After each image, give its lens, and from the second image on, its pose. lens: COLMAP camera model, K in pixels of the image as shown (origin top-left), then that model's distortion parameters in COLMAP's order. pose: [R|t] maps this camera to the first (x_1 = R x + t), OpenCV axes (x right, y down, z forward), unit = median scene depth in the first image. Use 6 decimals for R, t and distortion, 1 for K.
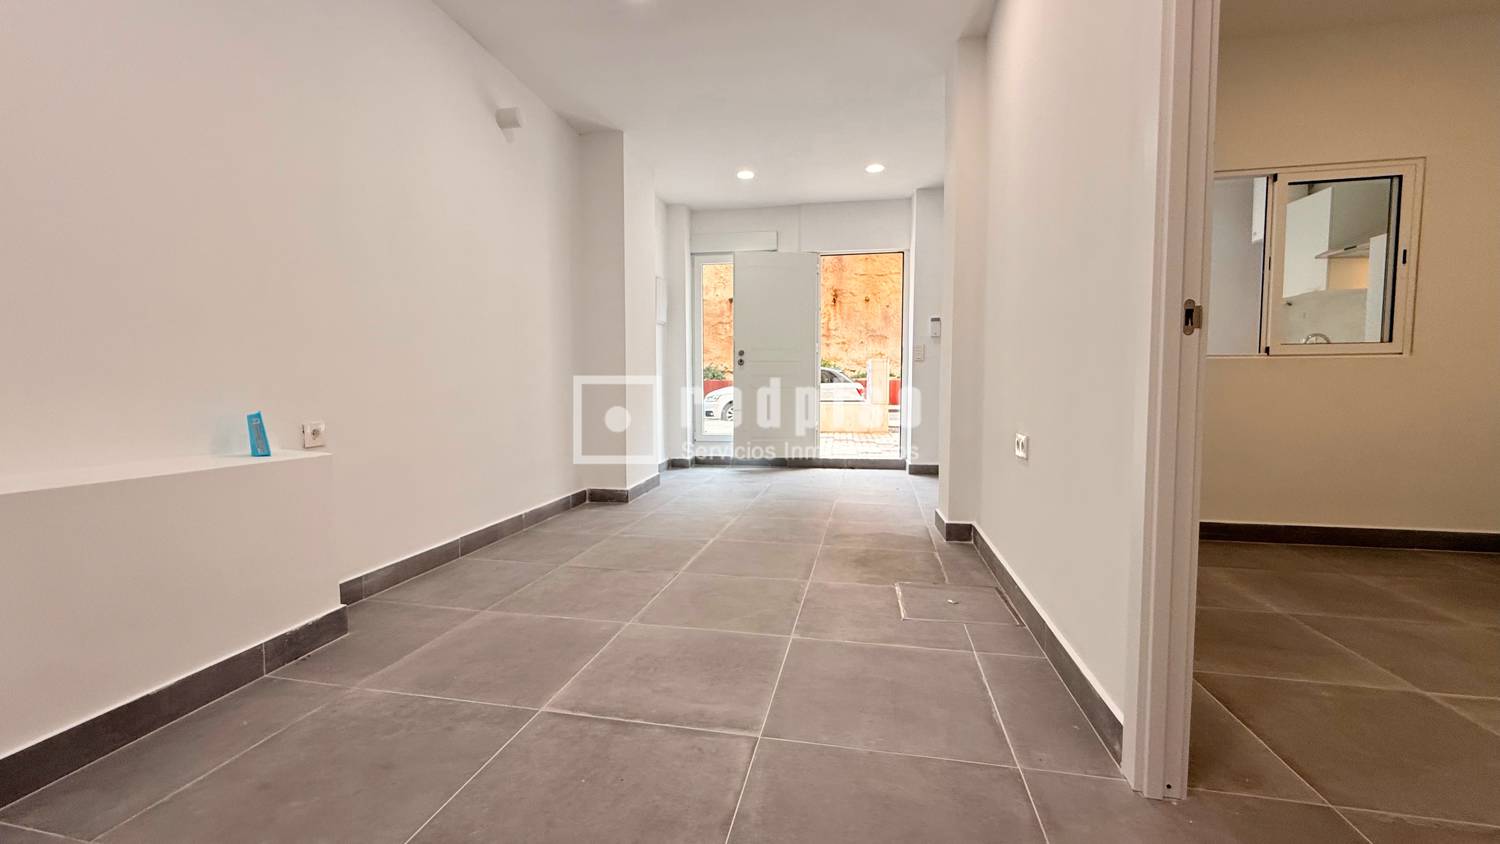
lens RADIAL K [[599.4, 0, 745.1], [0, 599.4, 419.6], [0, 0, 1]] dist [-0.001027, 0.000803]
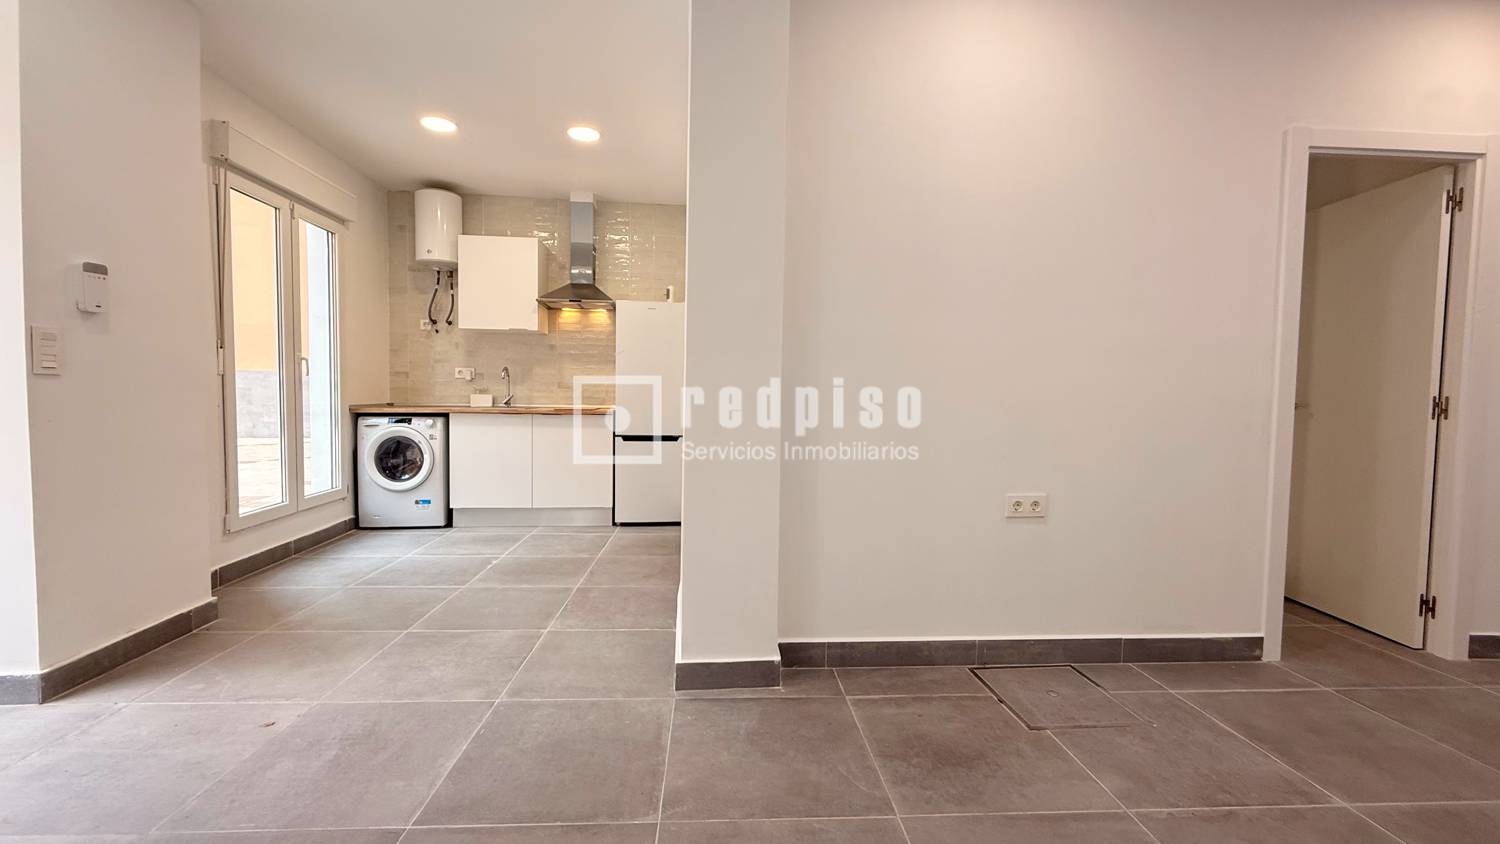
lens RADIAL K [[599.4, 0, 745.0], [0, 599.4, 417.5], [0, 0, 1]] dist [-0.001027, 0.000803]
pose [[-0.263816, -0.038645, 0.963798, -0.299162], [0.042726, 0.997748, 0.051702, -0.137008], [-0.963626, 0.054819, -0.261571, 1.313468]]
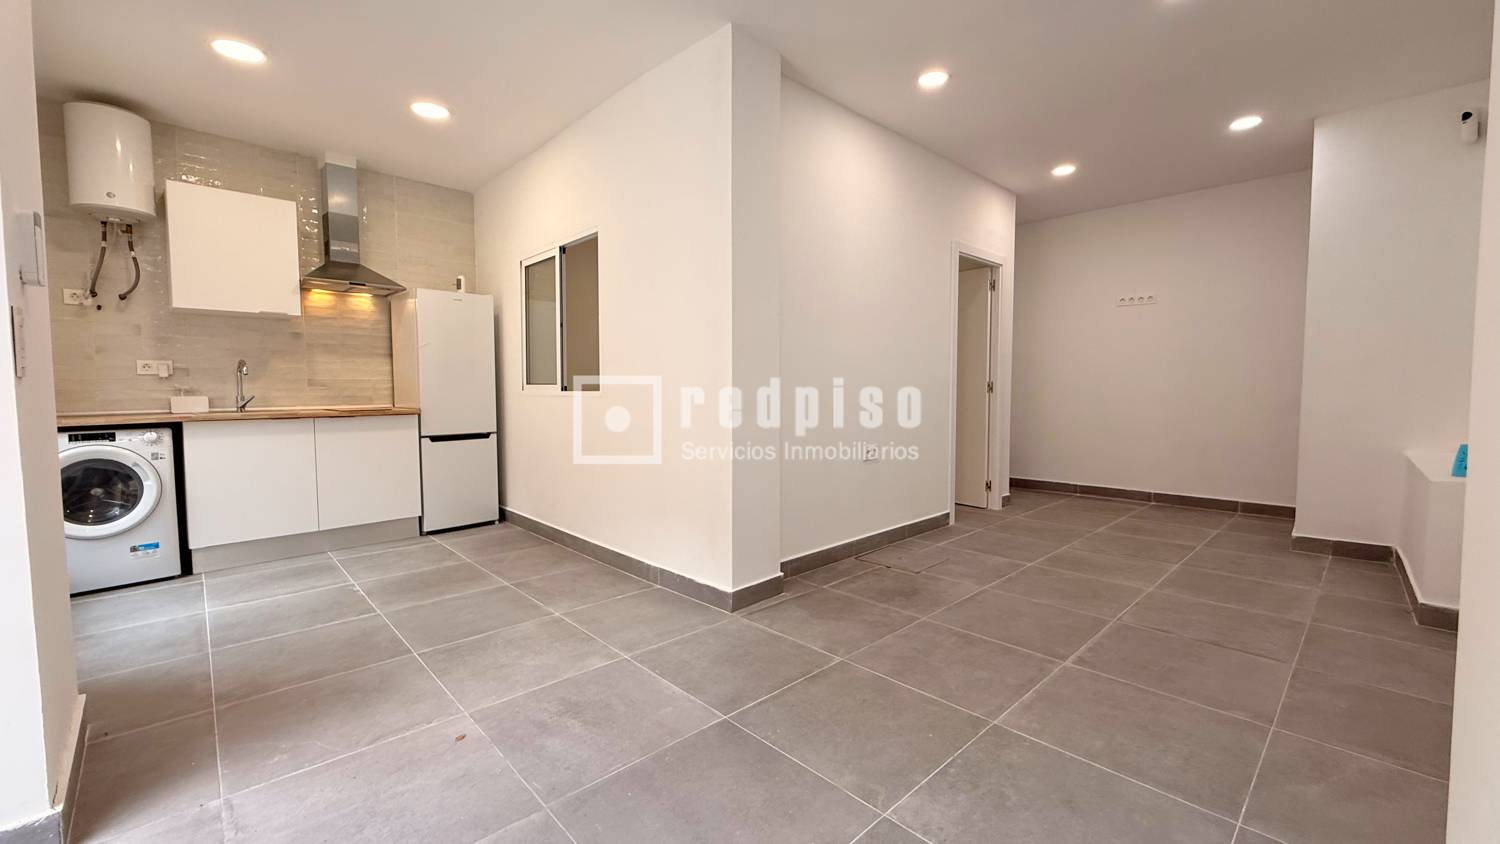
lens RADIAL K [[599.4, 0, 745.4], [0, 599.4, 420.3], [0, 0, 1]] dist [-0.001027, 0.000803]
pose [[-0.818717, -0.024862, 0.573659, -0.155510], [0.042154, 0.993764, 0.103232, -0.176696], [-0.572648, 0.108700, -0.812563, 1.937753]]
